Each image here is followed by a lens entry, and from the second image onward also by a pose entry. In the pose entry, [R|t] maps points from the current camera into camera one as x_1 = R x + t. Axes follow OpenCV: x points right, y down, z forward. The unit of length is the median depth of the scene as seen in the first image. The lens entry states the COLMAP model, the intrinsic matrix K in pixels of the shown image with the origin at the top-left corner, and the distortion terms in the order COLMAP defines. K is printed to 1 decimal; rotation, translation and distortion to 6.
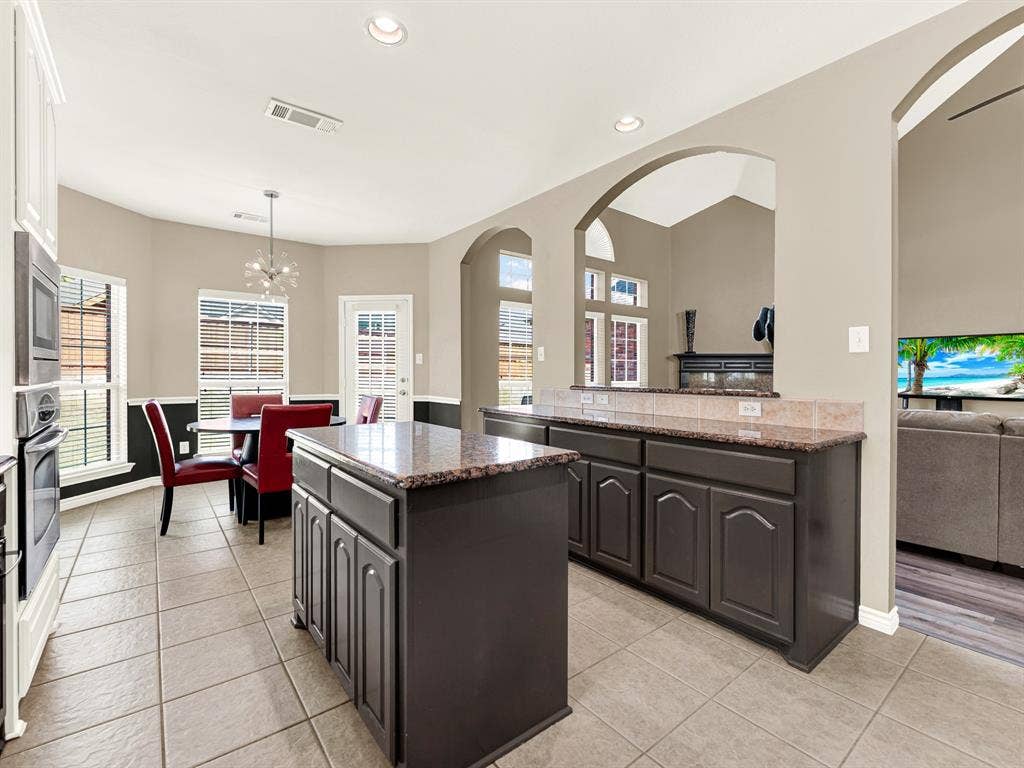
lens RADIAL K [[466.6, 0, 514.3], [0, 466.6, 375.6], [0, 0, 1]] dist [0.000659, -0.000965]
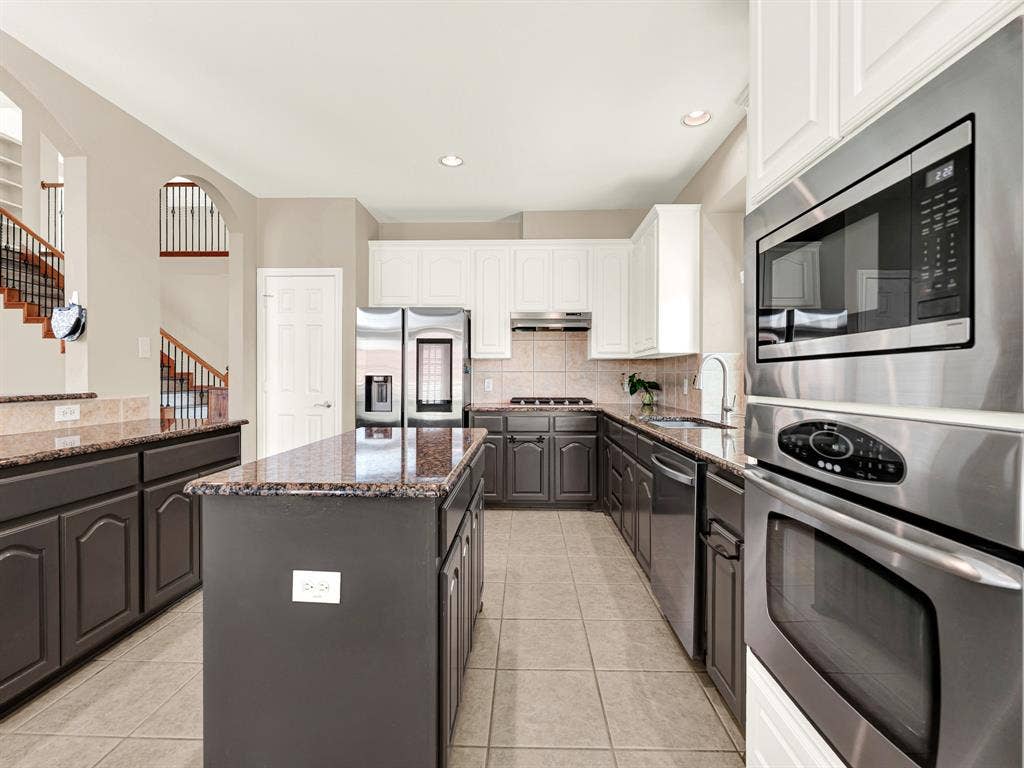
lens RADIAL K [[466.6, 0, 511.1], [0, 466.6, 376.5], [0, 0, 1]] dist [0.000659, -0.000965]
pose [[-0.762388, -0.006632, 0.647086, -0.335413], [0.000638, 0.999939, 0.011000, -0.004271], [-0.647120, 0.008800, -0.762337, 0.510755]]
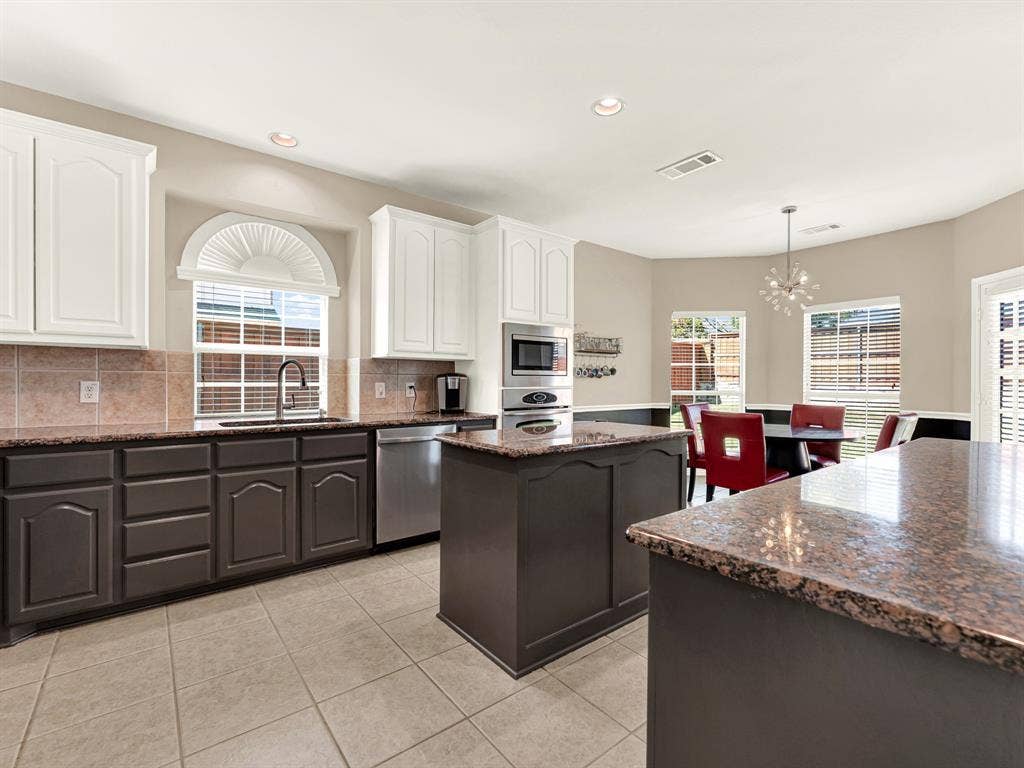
lens RADIAL K [[466.6, 0, 510.7], [0, 466.6, 380.0], [0, 0, 1]] dist [0.000659, -0.000965]
pose [[-0.013411, -0.000149, -0.999910, 0.353224], [-0.016139, 0.999870, 0.000067, -0.002296], [0.999780, 0.016138, -0.013412, 0.279005]]
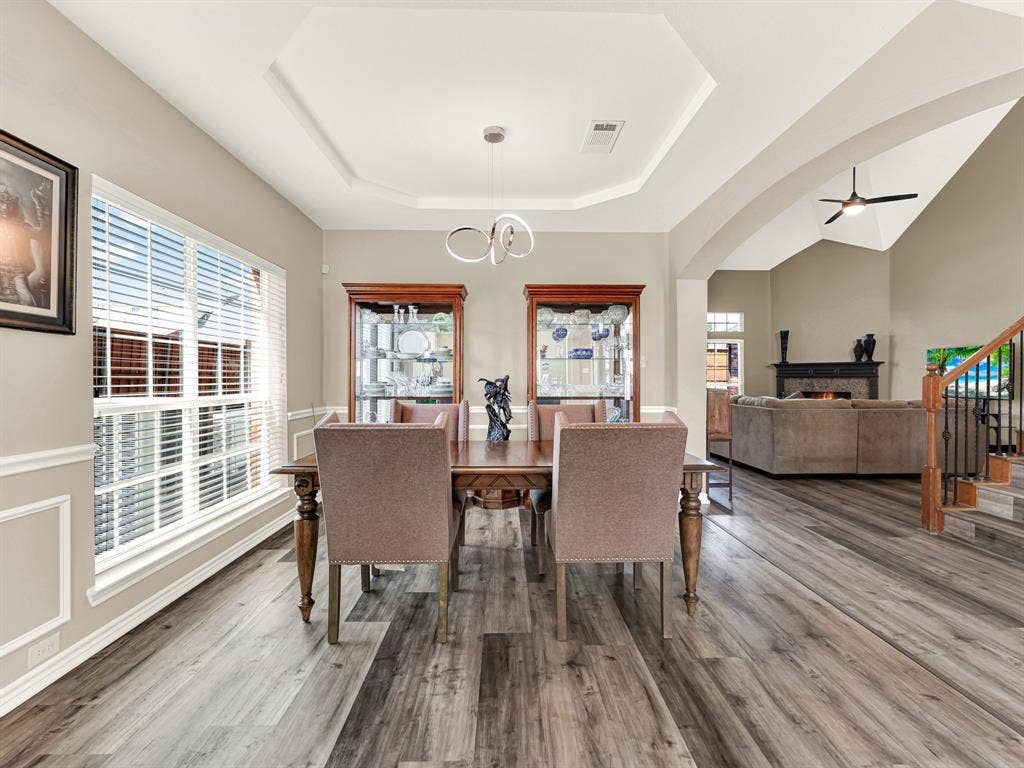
lens RADIAL K [[466.6, 0, 510.9], [0, 466.6, 382.5], [0, 0, 1]] dist [0.000659, -0.000965]
pose [[0.791924, -0.003900, -0.610608, 0.799498], [0.001960, 0.999991, -0.003844, 0.017374], [0.610617, 0.001848, 0.791924, -0.755291]]
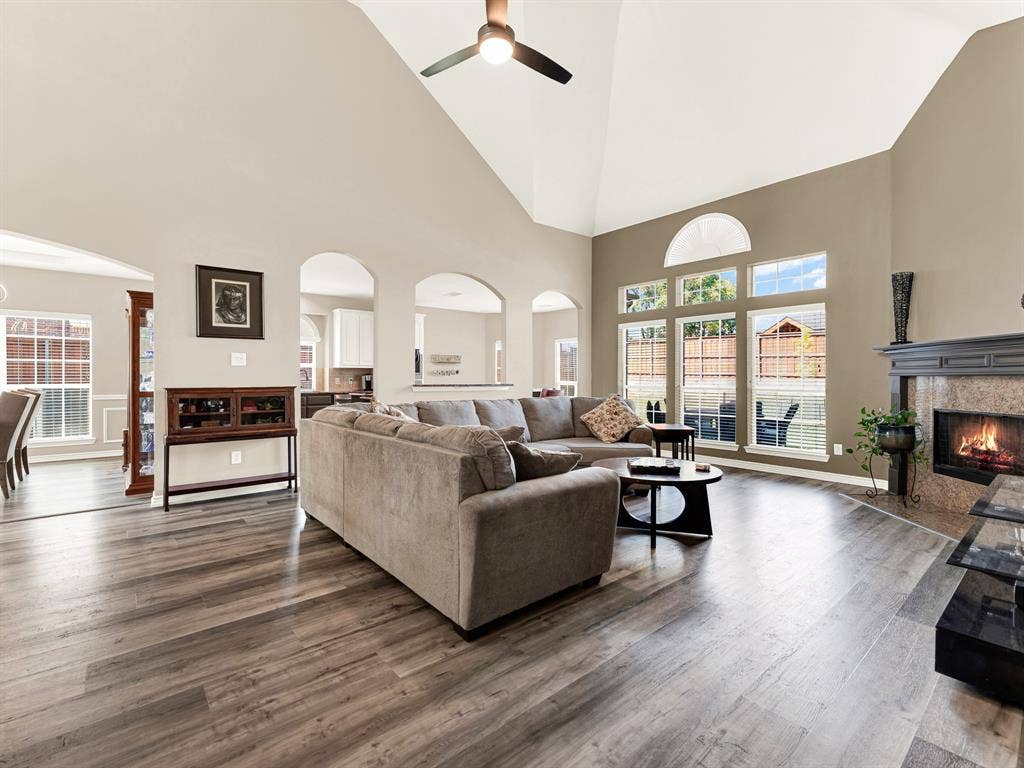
lens RADIAL K [[466.6, 0, 506.0], [0, 466.6, 385.0], [0, 0, 1]] dist [0.000659, -0.000965]
pose [[0.016012, 0.013562, -0.999780, 1.368195], [-0.009497, 0.999865, 0.013411, 0.002177], [0.999827, 0.009280, 0.016139, 0.660927]]
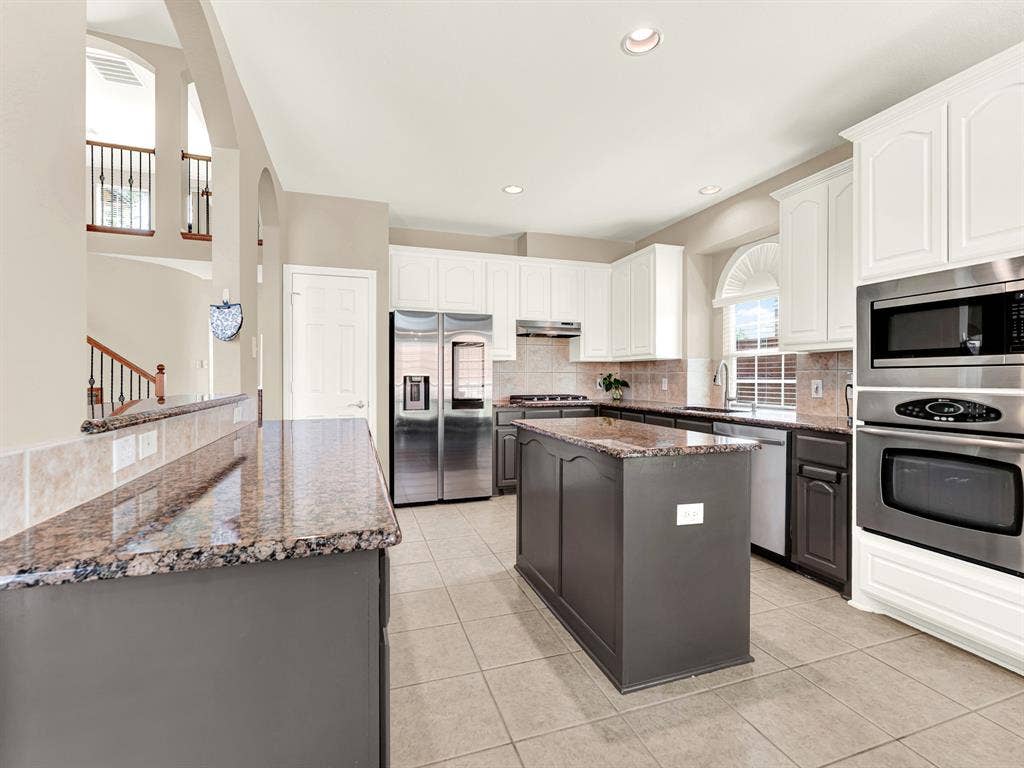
lens RADIAL K [[466.6, 0, 520.1], [0, 466.6, 377.7], [0, 0, 1]] dist [0.000659, -0.000965]
pose [[-0.942779, -0.006289, 0.333359, -0.133780], [-0.002026, 0.999912, 0.013132, -0.005027], [-0.333412, 0.011705, -0.942709, 0.742908]]
